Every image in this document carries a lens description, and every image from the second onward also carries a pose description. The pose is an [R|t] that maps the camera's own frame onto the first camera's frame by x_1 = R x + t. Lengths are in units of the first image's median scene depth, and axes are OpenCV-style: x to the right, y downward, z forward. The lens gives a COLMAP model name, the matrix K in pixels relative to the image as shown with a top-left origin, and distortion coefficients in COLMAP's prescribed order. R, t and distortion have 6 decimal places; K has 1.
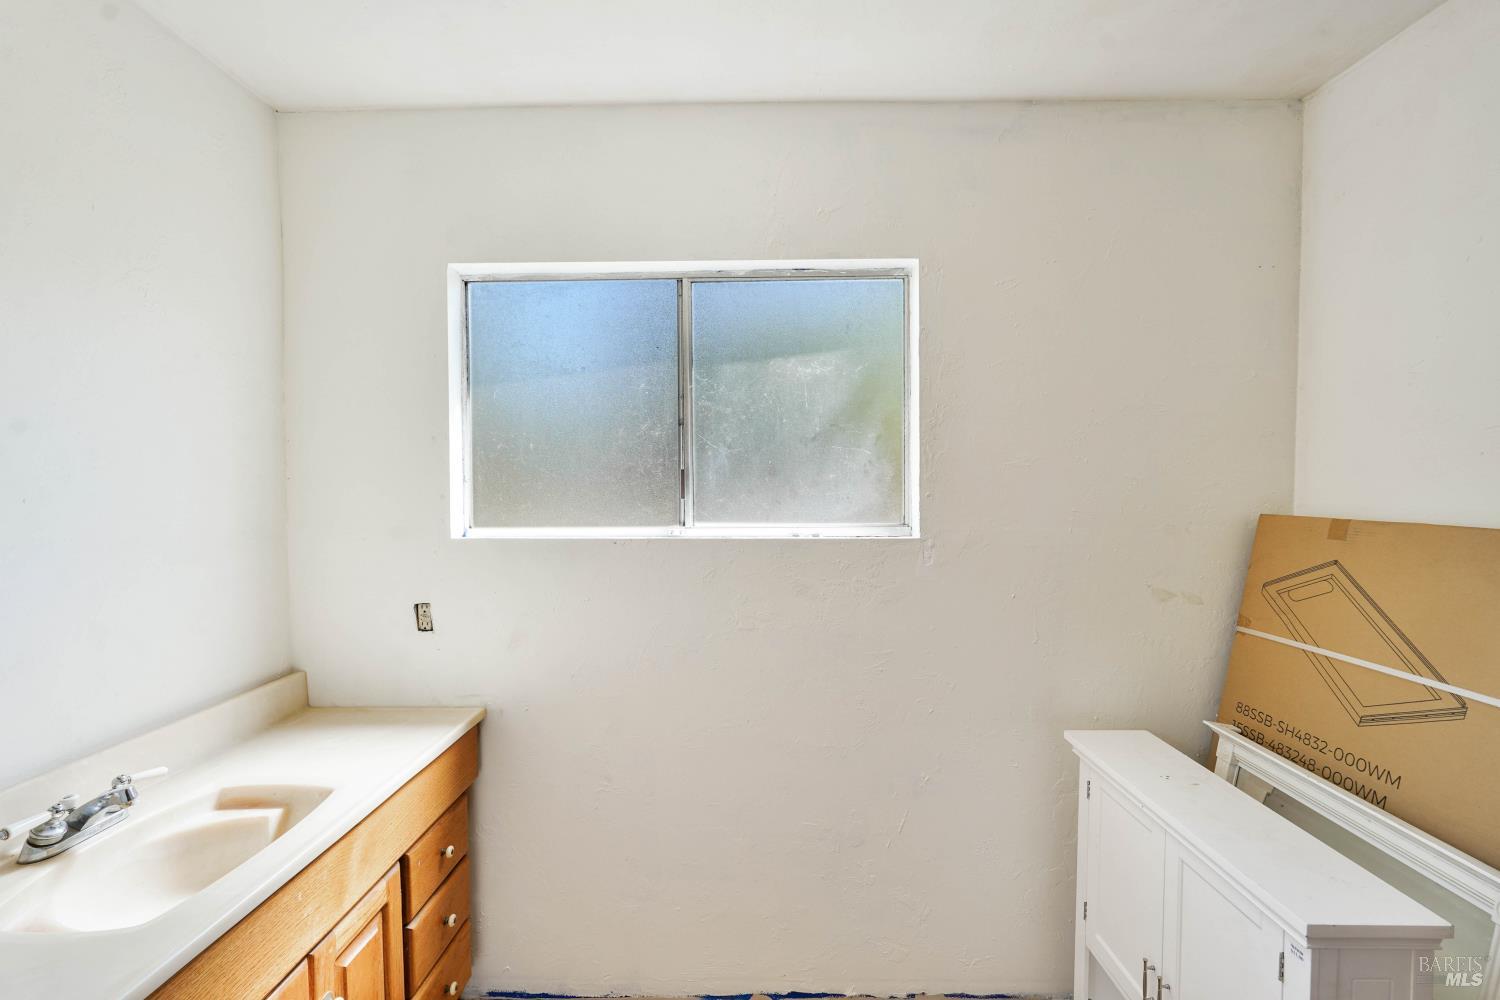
lens RADIAL K [[679.9, 0, 746.9], [0, 679.9, 498.6], [0, 0, 1]] dist [0.004774, 0.003656]
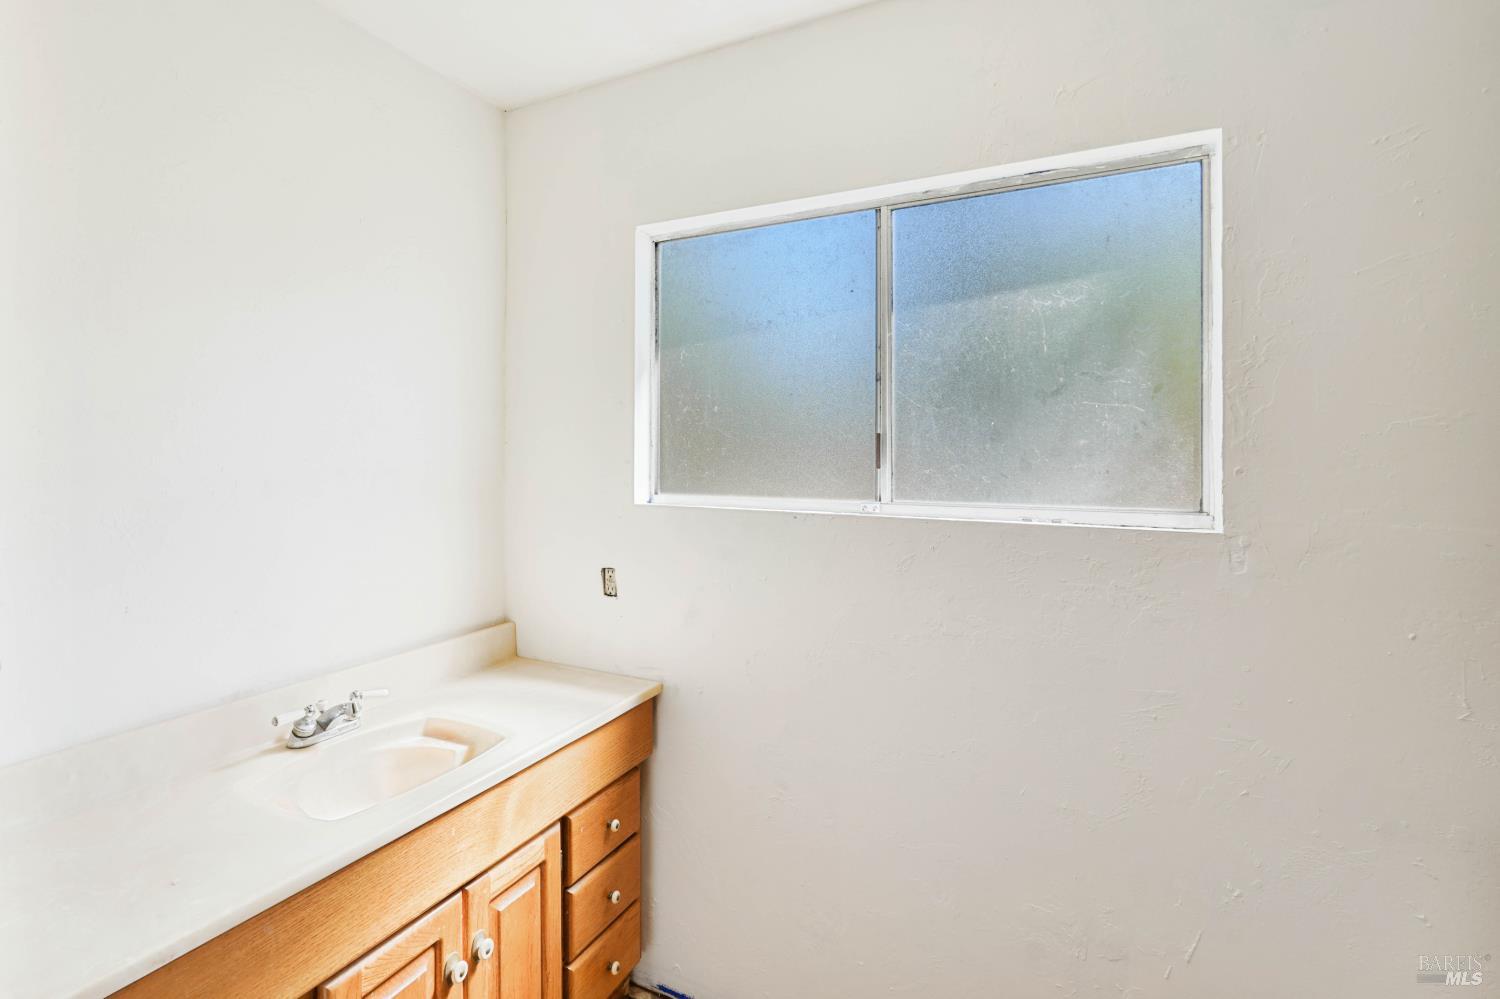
lens RADIAL K [[751.5, 0, 768.6], [0, 751.5, 452.8], [0, 0, 1]] dist [0.006198, 0.001072]
pose [[0.879166, 0.008769, -0.476435, 0.245815], [-0.020096, 0.999623, -0.018685, 0.000795], [0.476092, 0.026002, 0.879011, 0.132092]]
